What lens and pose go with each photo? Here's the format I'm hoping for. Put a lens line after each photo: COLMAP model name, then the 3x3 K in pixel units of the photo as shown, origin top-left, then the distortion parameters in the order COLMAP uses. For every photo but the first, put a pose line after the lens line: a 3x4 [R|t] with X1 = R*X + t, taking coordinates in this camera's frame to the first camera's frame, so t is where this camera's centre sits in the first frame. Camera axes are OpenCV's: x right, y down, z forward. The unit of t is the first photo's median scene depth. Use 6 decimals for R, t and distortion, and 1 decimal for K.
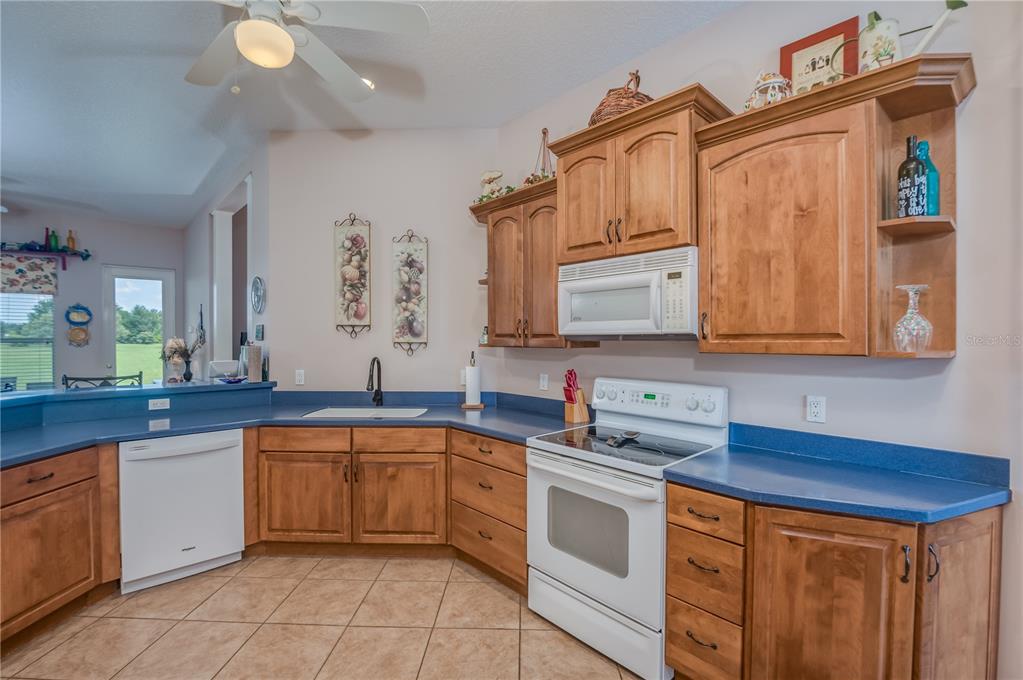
lens RADIAL K [[457.6, 0, 511.5], [0, 457.6, 340.0], [0, 0, 1]] dist [-0.001225, -0.008082]
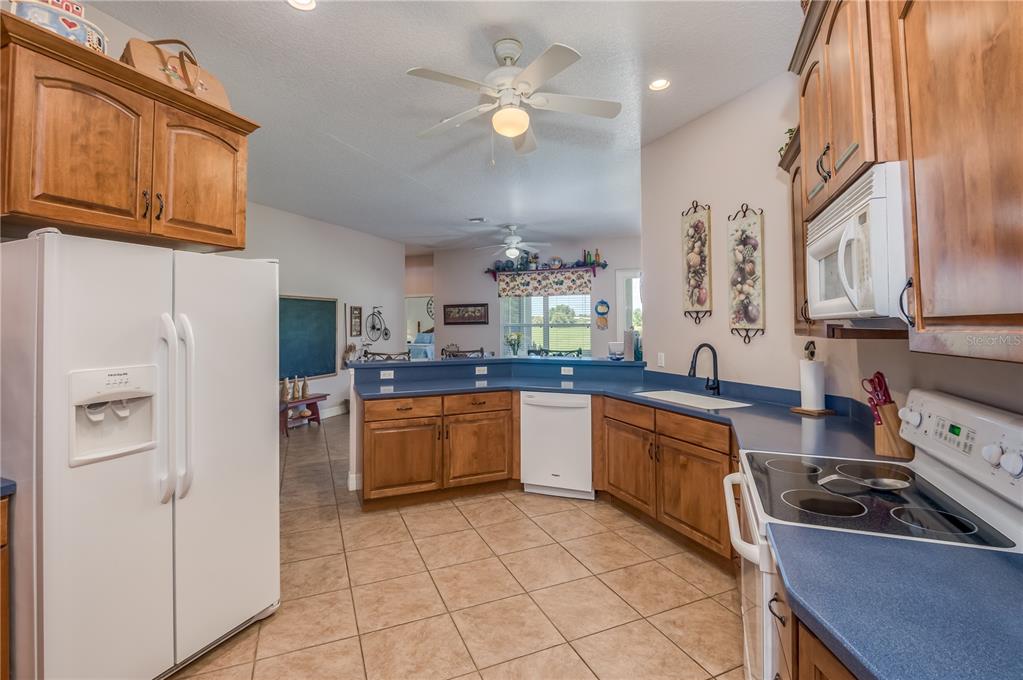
lens RADIAL K [[470.6, 0, 512.5], [0, 470.6, 311.9], [0, 0, 1]] dist [-0.001434, -0.000514]
pose [[0.430390, -0.023403, -0.902339, 0.468907], [-0.003269, 0.999617, -0.027485, -0.001076], [0.902637, 0.014779, 0.430149, 0.218057]]
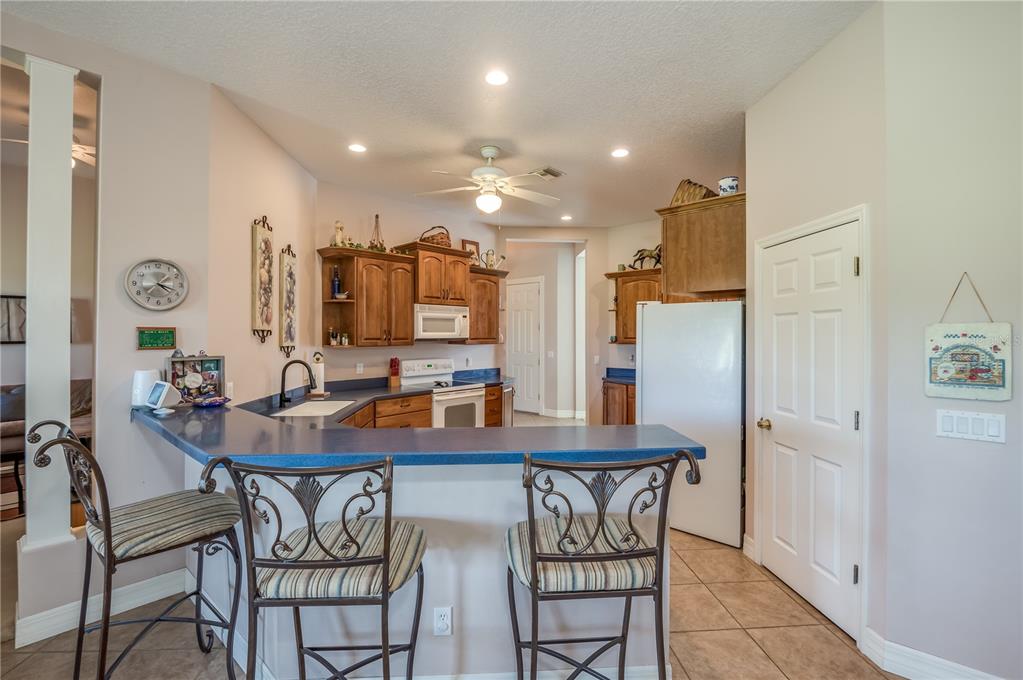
lens RADIAL K [[457.6, 0, 511.5], [0, 457.6, 340.0], [0, 0, 1]] dist [-0.001225, -0.008082]
pose [[-0.089116, -0.011678, 0.995953, -1.558060], [0.006234, 0.999905, 0.012282, -0.022183], [-0.996002, 0.007303, -0.089035, 0.640027]]
